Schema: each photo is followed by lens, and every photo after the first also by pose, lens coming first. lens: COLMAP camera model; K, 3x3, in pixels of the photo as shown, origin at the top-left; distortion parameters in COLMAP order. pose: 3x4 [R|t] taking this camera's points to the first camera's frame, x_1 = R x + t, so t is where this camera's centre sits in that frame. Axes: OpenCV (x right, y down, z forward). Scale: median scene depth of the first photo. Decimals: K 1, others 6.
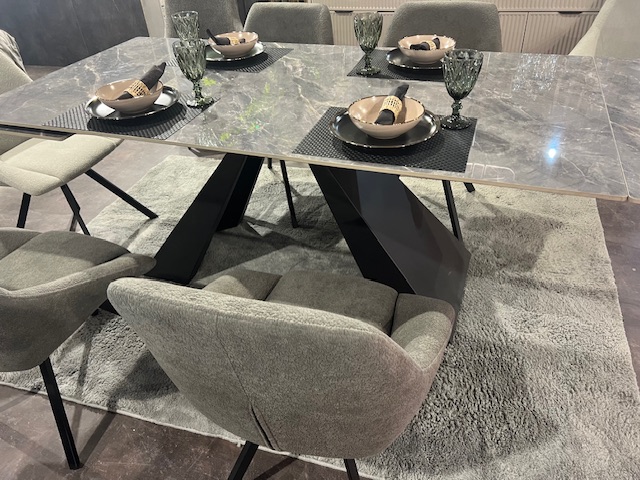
lens RADIAL K [[475.8, 0, 314.9], [0, 475.8, 241.5], [0, 0, 1]] dist [0.047302, -0.051928]
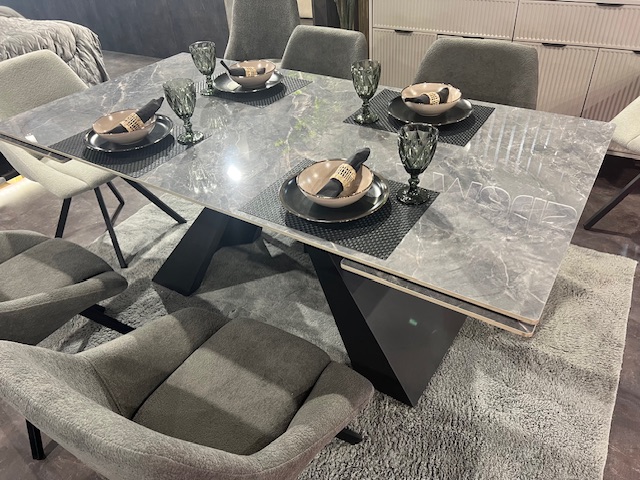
lens RADIAL K [[475.8, 0, 323.3], [0, 475.8, 240.9], [0, 0, 1]] dist [0.047302, -0.051928]
pose [[0.976312, 0.135728, -0.168504, 0.212411], [-0.131731, 0.990677, 0.034732, -0.122827], [0.171647, -0.011713, 0.985089, 0.018578]]
